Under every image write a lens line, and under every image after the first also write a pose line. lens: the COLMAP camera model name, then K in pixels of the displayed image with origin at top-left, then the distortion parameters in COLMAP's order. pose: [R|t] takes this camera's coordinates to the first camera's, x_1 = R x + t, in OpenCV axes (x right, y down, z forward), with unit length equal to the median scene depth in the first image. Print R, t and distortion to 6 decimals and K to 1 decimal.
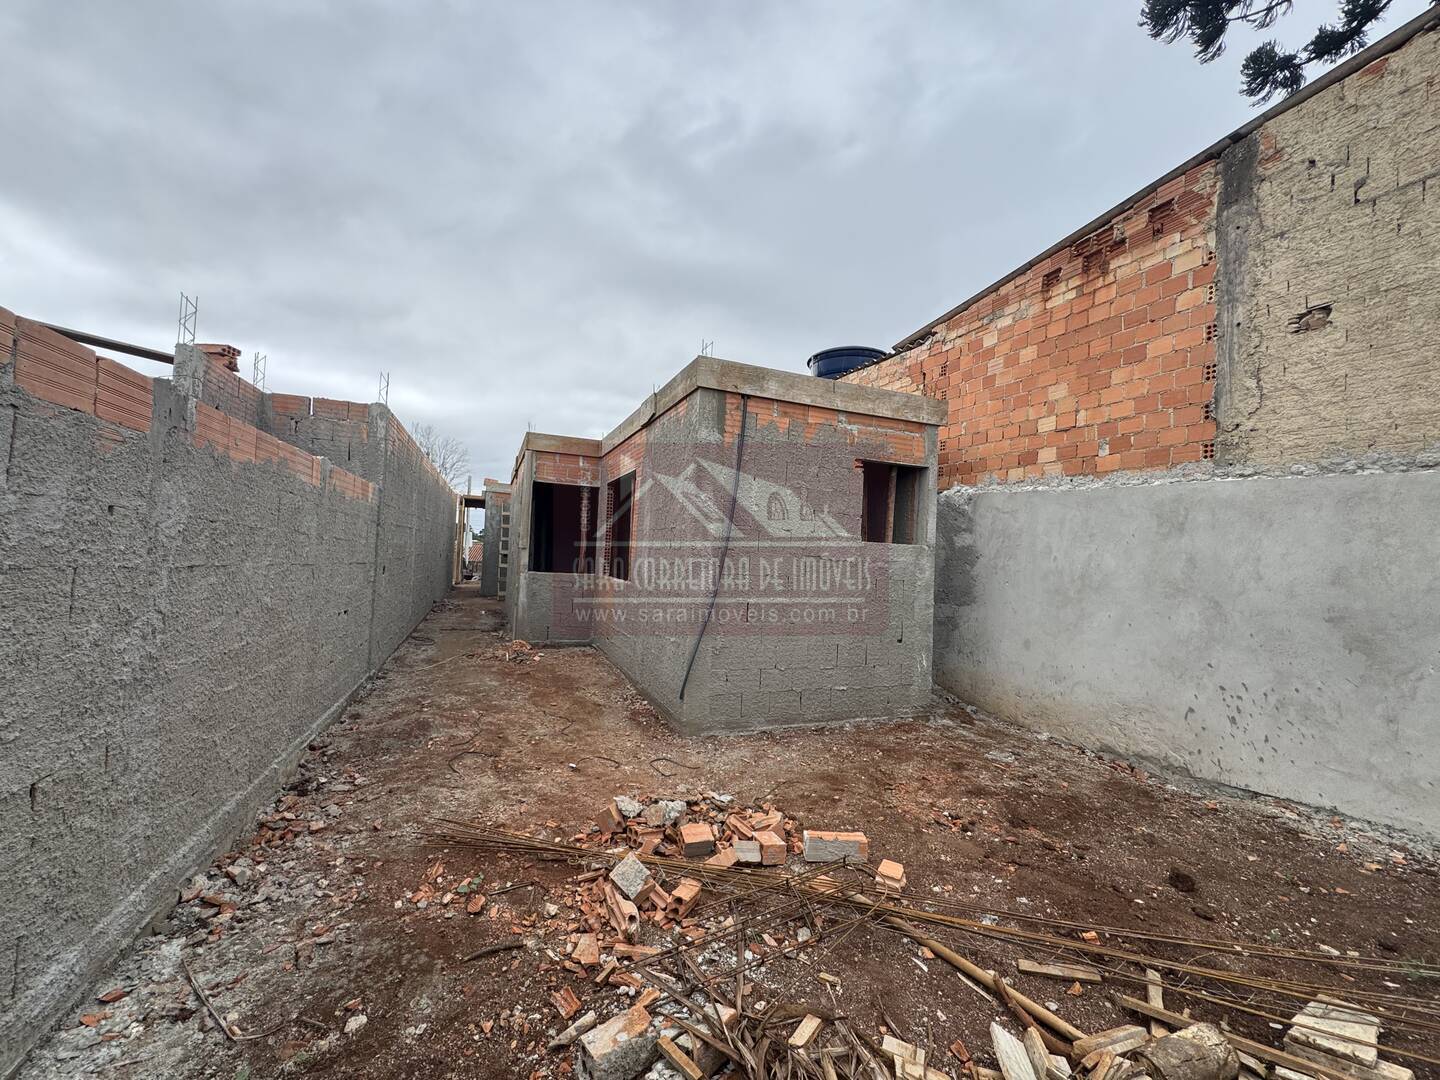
lens RADIAL K [[577.1, 0, 714.1], [0, 577.1, 533.8], [0, 0, 1]] dist [-0.000803, 0.000936]
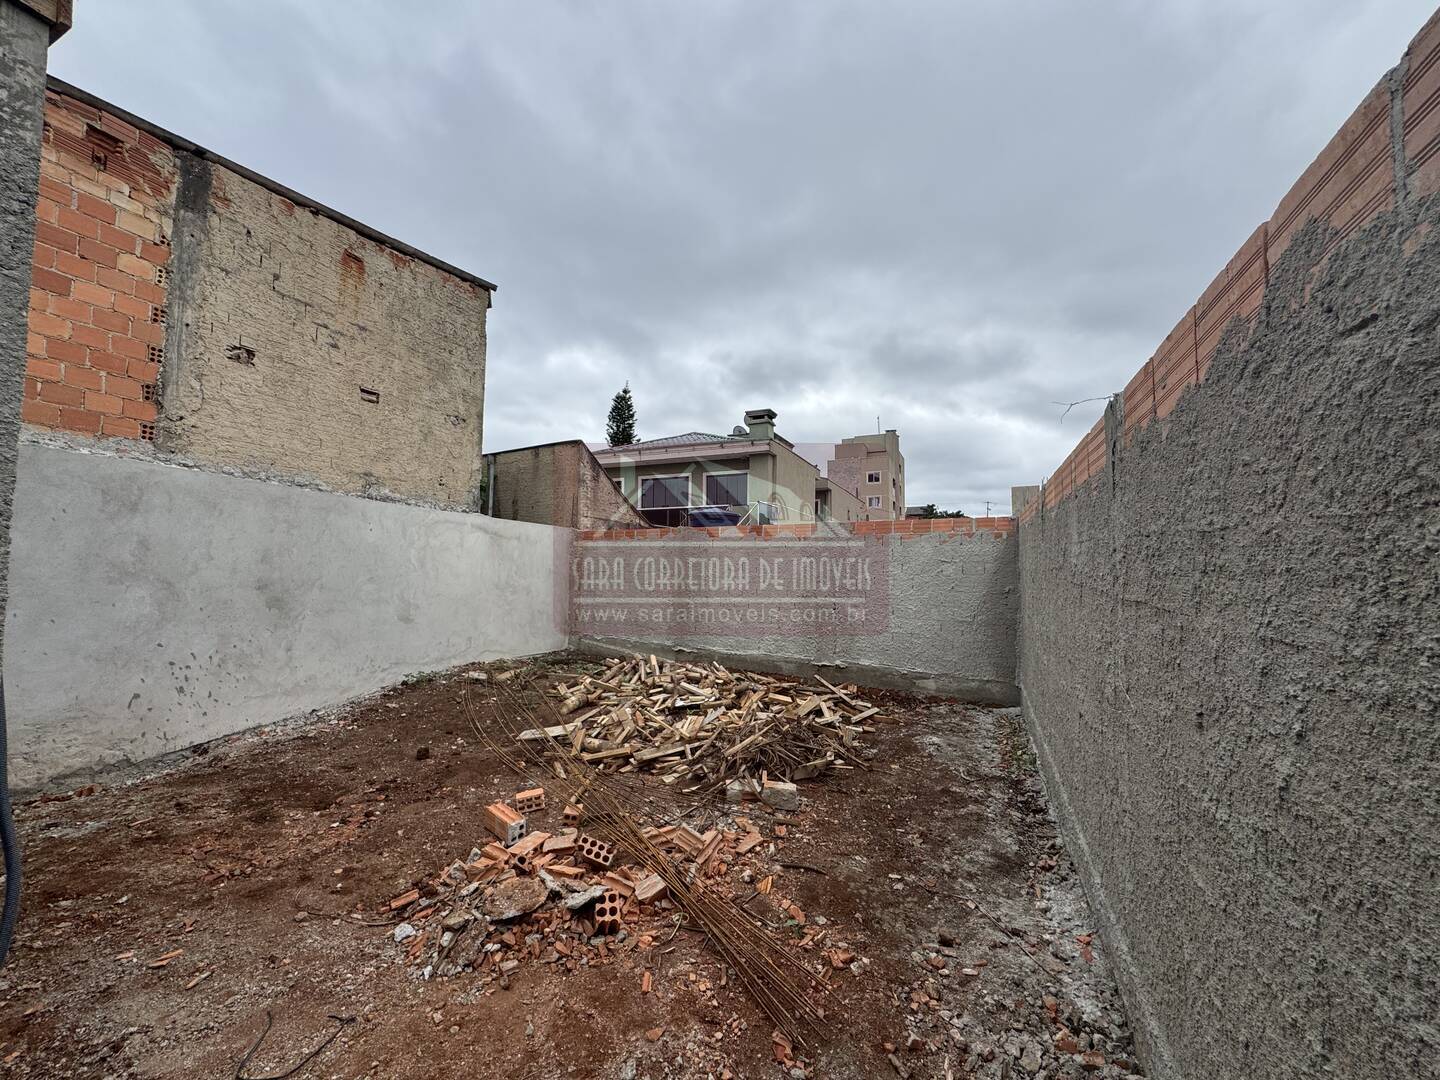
lens RADIAL K [[577.1, 0, 714.1], [0, 577.1, 533.8], [0, 0, 1]] dist [-0.000803, 0.000936]
pose [[-0.698487, -0.003175, 0.715616, -0.584769], [-0.061686, 0.996535, -0.055787, 0.028365], [-0.712959, -0.083110, -0.696263, 1.068651]]
